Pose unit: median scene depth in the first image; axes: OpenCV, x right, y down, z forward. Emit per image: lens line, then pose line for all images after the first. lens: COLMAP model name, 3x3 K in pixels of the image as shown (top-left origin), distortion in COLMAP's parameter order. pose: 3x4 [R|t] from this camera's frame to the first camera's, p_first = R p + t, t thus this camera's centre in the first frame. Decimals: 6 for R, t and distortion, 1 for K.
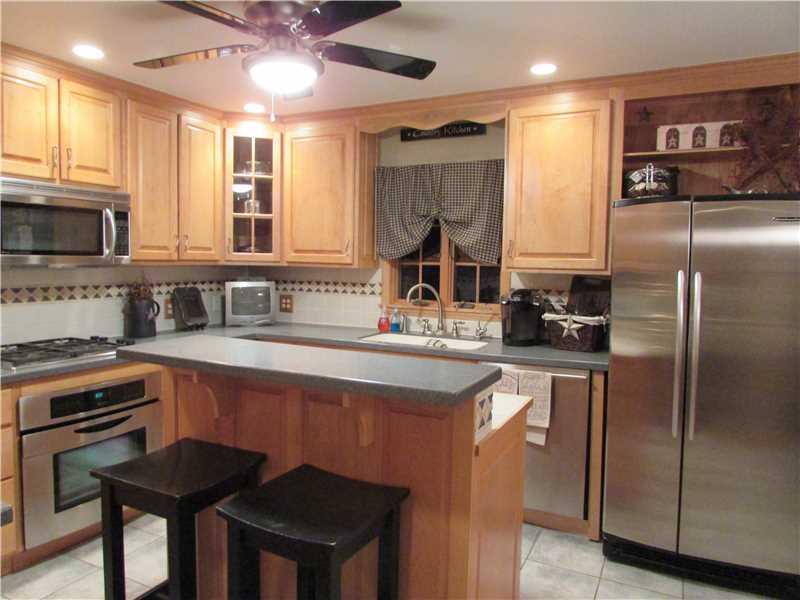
lens RADIAL K [[568.0, 0, 396.7], [0, 568.0, 295.9], [0, 0, 1]] dist [-0.028985, 0.001753]
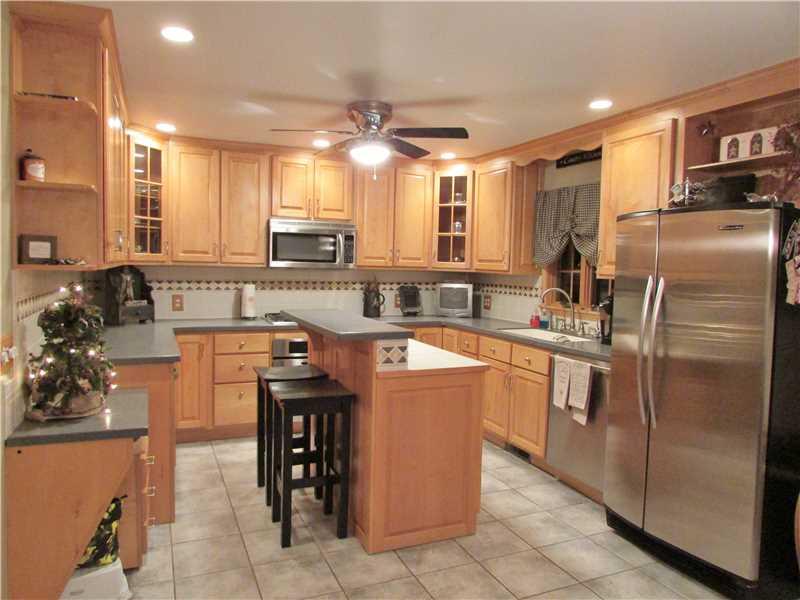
lens RADIAL K [[568.0, 0, 395.7], [0, 568.0, 298.0], [0, 0, 1]] dist [-0.028985, 0.001753]
pose [[0.768124, 0.041038, -0.638985, 0.633385], [-0.053087, 0.998590, 0.000317, 0.019615], [0.638097, 0.033678, 0.769219, -0.143159]]
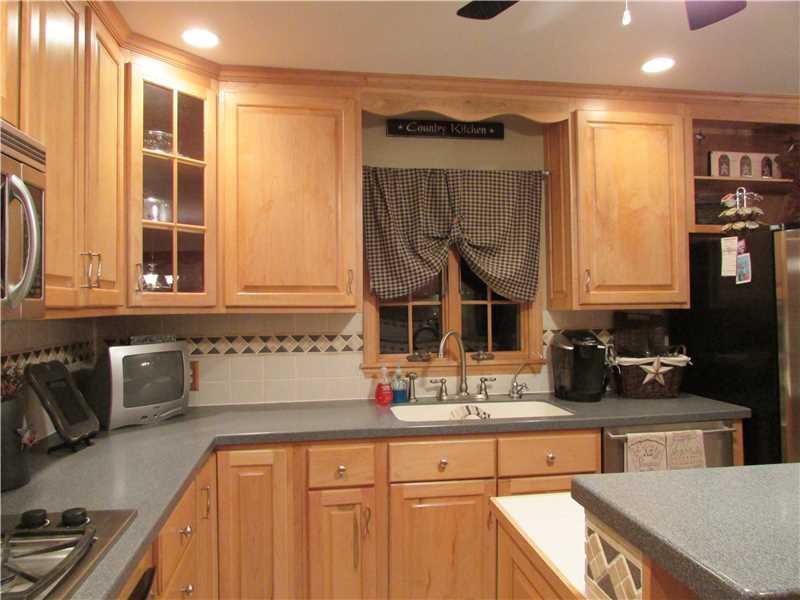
lens RADIAL K [[568.0, 0, 393.8], [0, 568.0, 295.2], [0, 0, 1]] dist [-0.028985, 0.001753]
pose [[0.814224, -0.016225, 0.580325, -0.500310], [0.061333, 0.996419, -0.058195, -0.033206], [-0.577303, 0.082977, 0.812303, 0.523870]]
